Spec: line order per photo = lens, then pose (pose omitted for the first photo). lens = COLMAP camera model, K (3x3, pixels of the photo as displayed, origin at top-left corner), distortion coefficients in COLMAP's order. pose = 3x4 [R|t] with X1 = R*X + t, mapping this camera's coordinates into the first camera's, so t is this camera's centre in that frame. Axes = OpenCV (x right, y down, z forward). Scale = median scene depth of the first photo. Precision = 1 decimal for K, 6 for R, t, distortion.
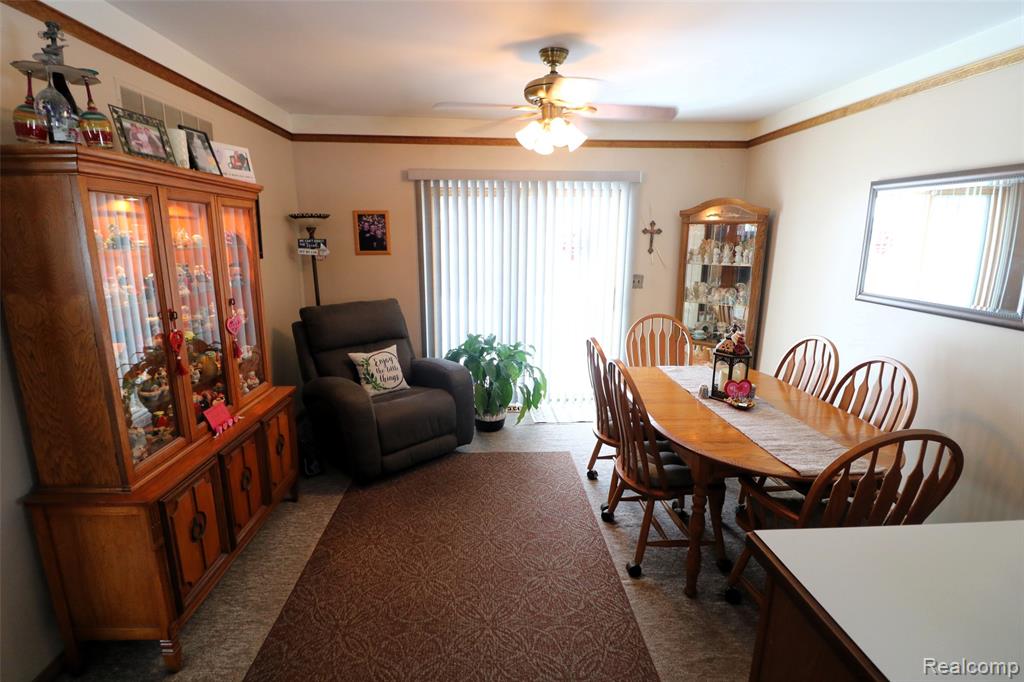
lens RADIAL K [[476.4, 0, 506.5], [0, 476.4, 336.4], [0, 0, 1]] dist [-0.012248, -0.004450]
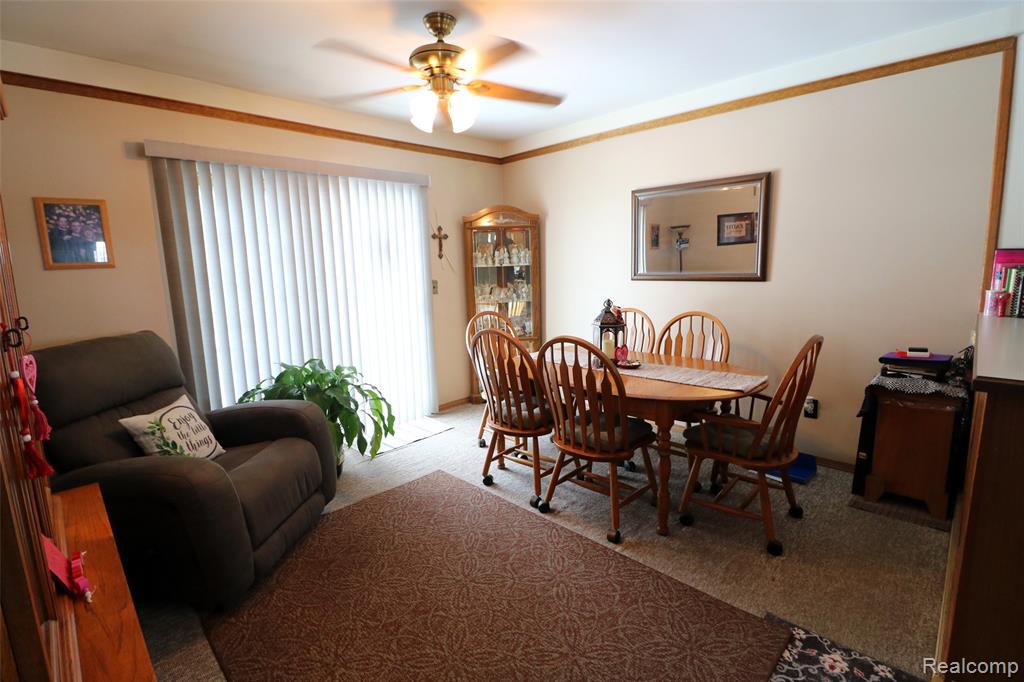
lens RADIAL K [[476.4, 0, 508.9], [0, 476.4, 338.6], [0, 0, 1]] dist [-0.012248, -0.004450]
pose [[0.739202, -0.130291, 0.660761, -0.337887], [0.171595, 0.985165, 0.002293, 0.017199], [-0.651257, 0.111689, 0.750593, 0.210774]]
